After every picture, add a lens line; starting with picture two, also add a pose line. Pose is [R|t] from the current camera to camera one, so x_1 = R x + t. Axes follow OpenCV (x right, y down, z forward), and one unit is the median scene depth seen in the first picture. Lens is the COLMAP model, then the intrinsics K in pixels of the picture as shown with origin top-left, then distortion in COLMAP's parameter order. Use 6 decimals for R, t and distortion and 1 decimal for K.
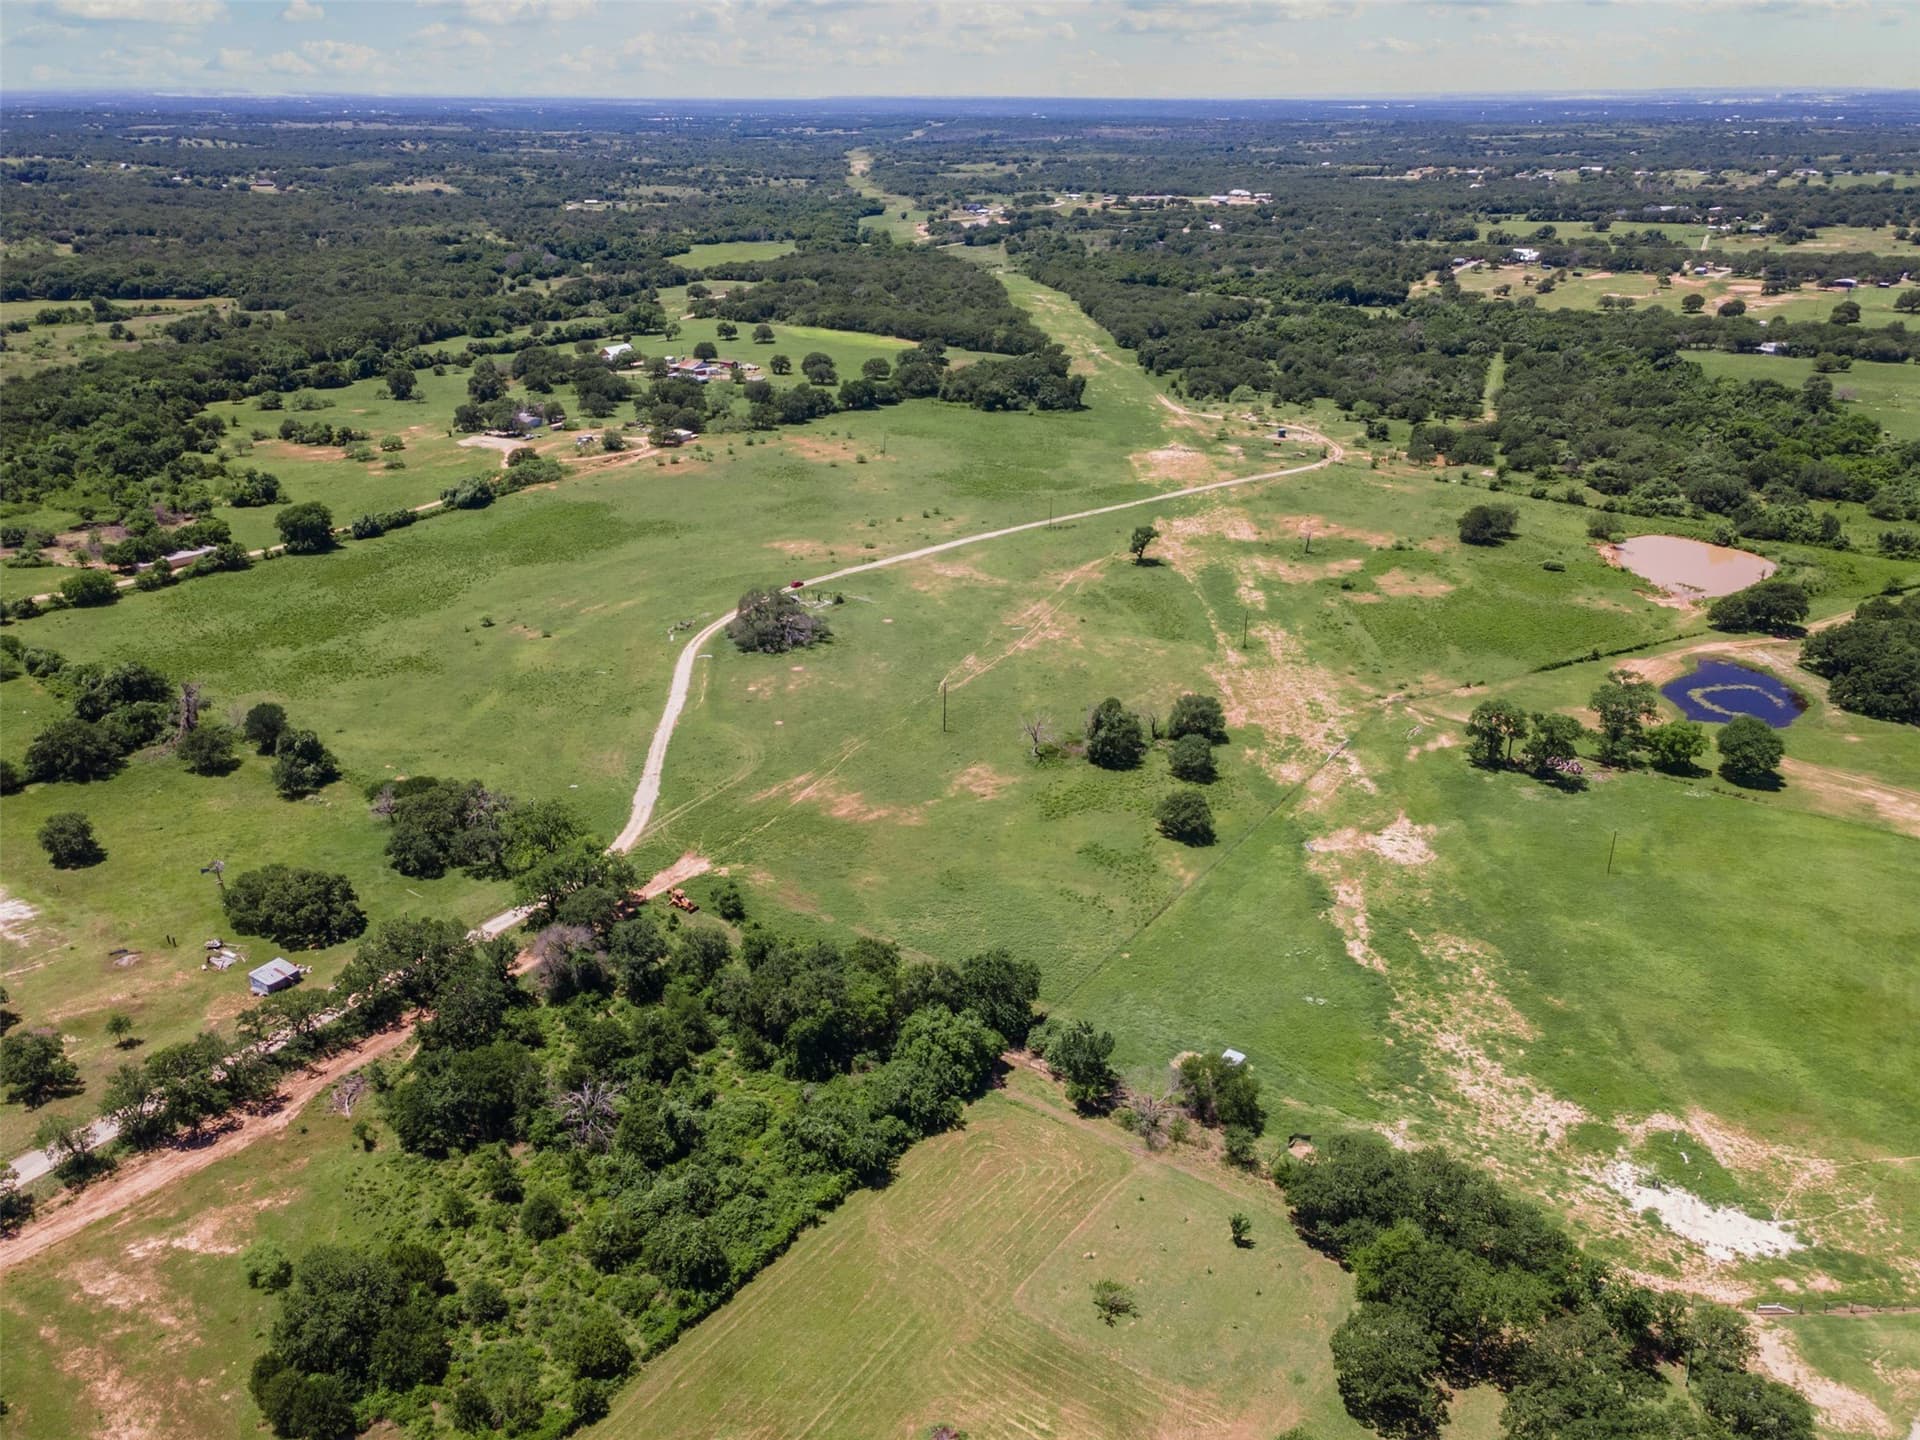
lens RADIAL K [[1444.8, 0, 962.1], [0, 1444.8, 713.6], [0, 0, 1]] dist [-0.001989, 0.080766]
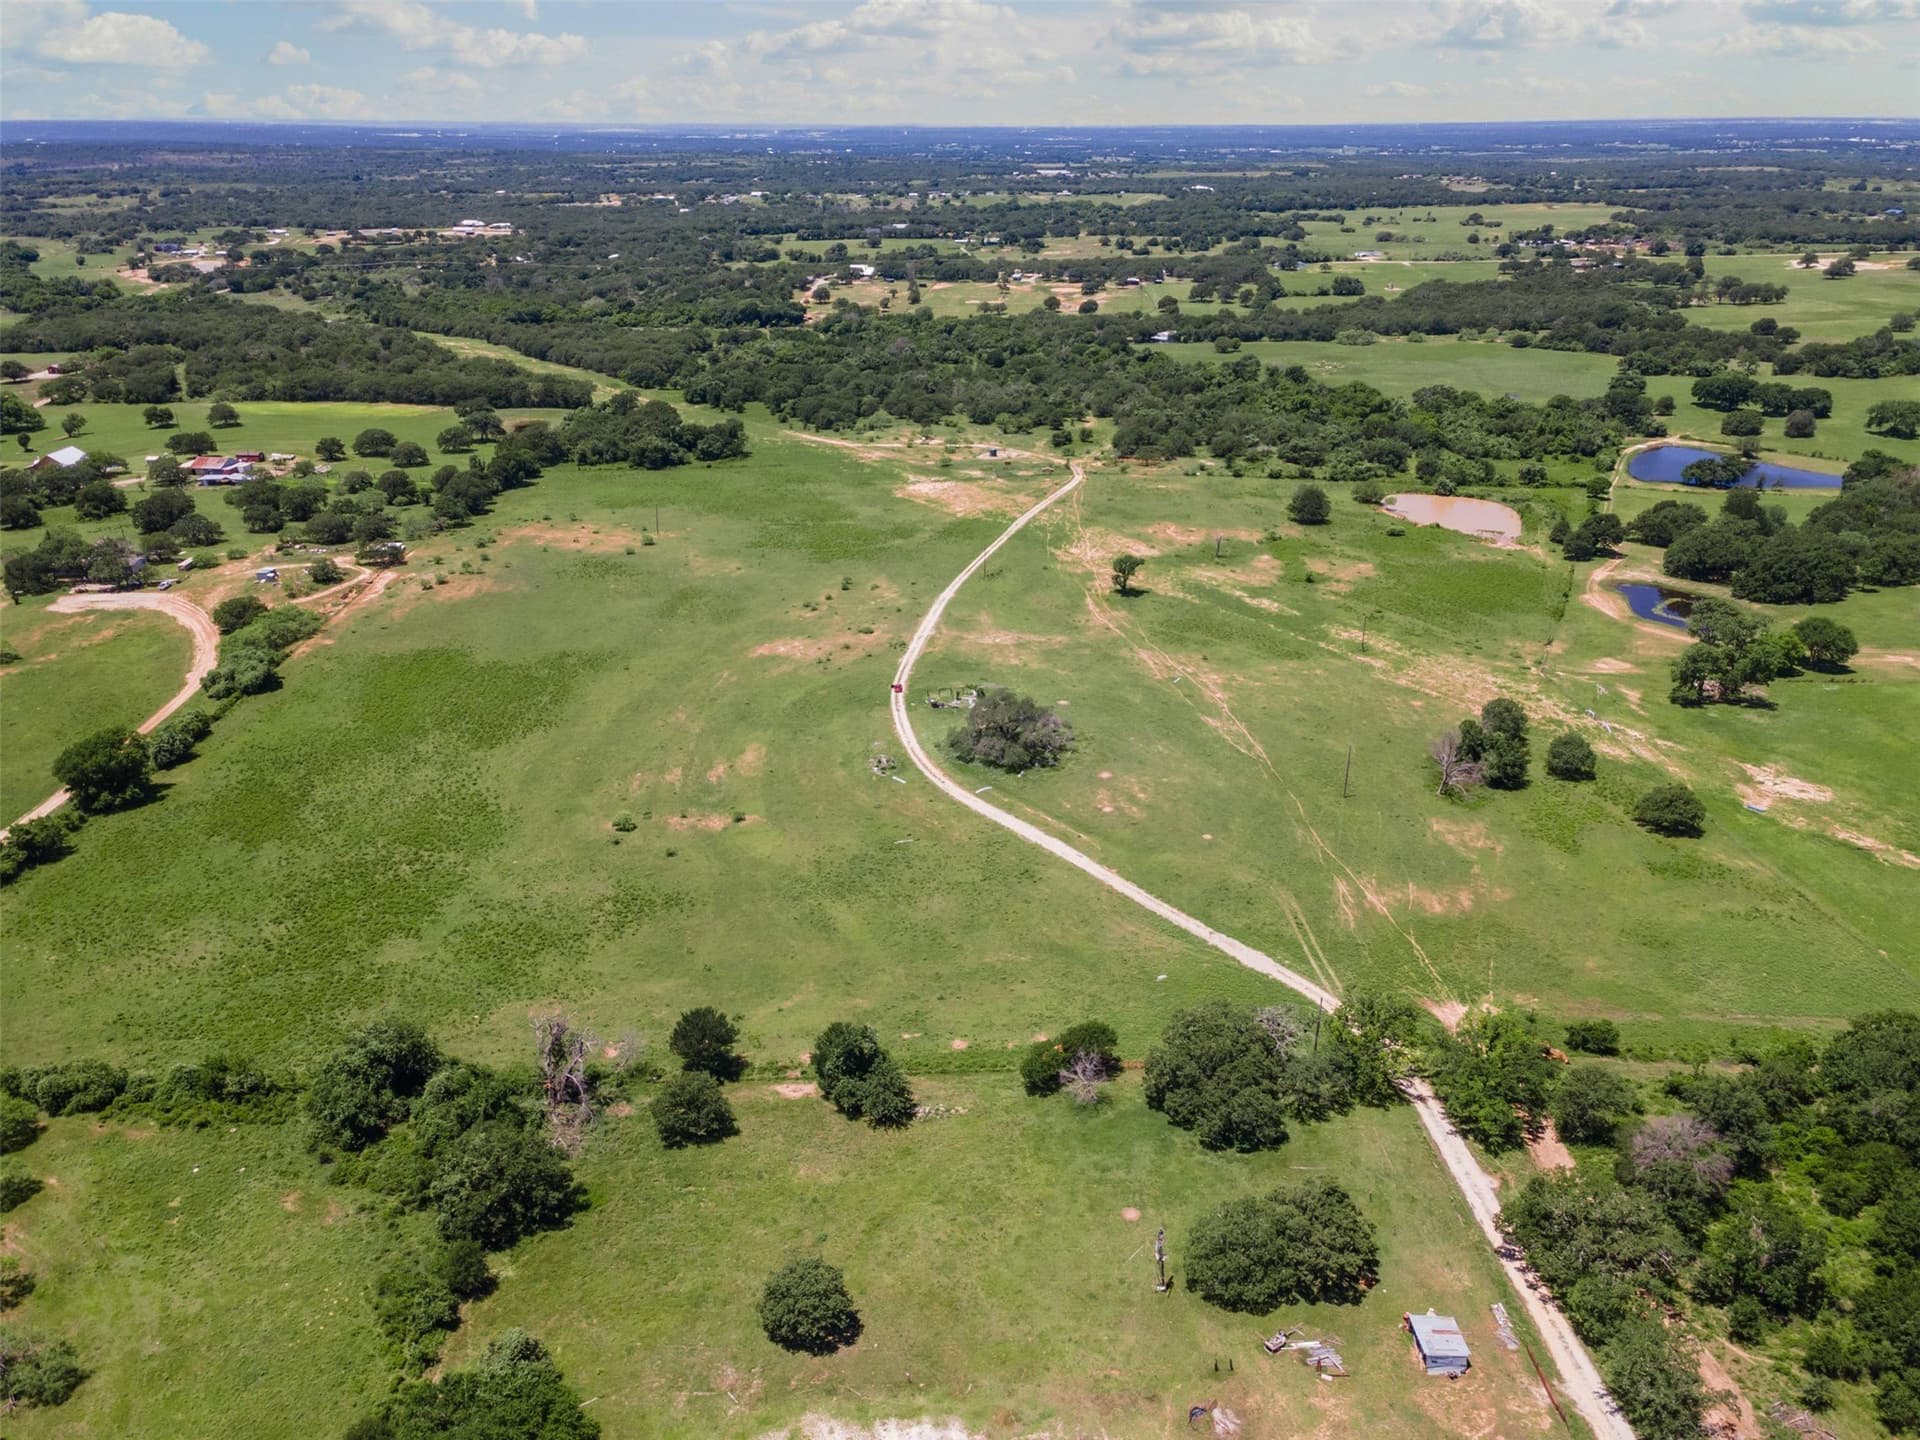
lens RADIAL K [[1410.6, 0, 962.5], [0, 1410.6, 729.1], [0, 0, 1]] dist [0.001875, 0.072876]
pose [[0.819779, -0.227678, 0.525476, -0.206808], [0.227753, 0.971505, 0.065623, -0.044235], [-0.525444, 0.065883, 0.848274, 0.112286]]
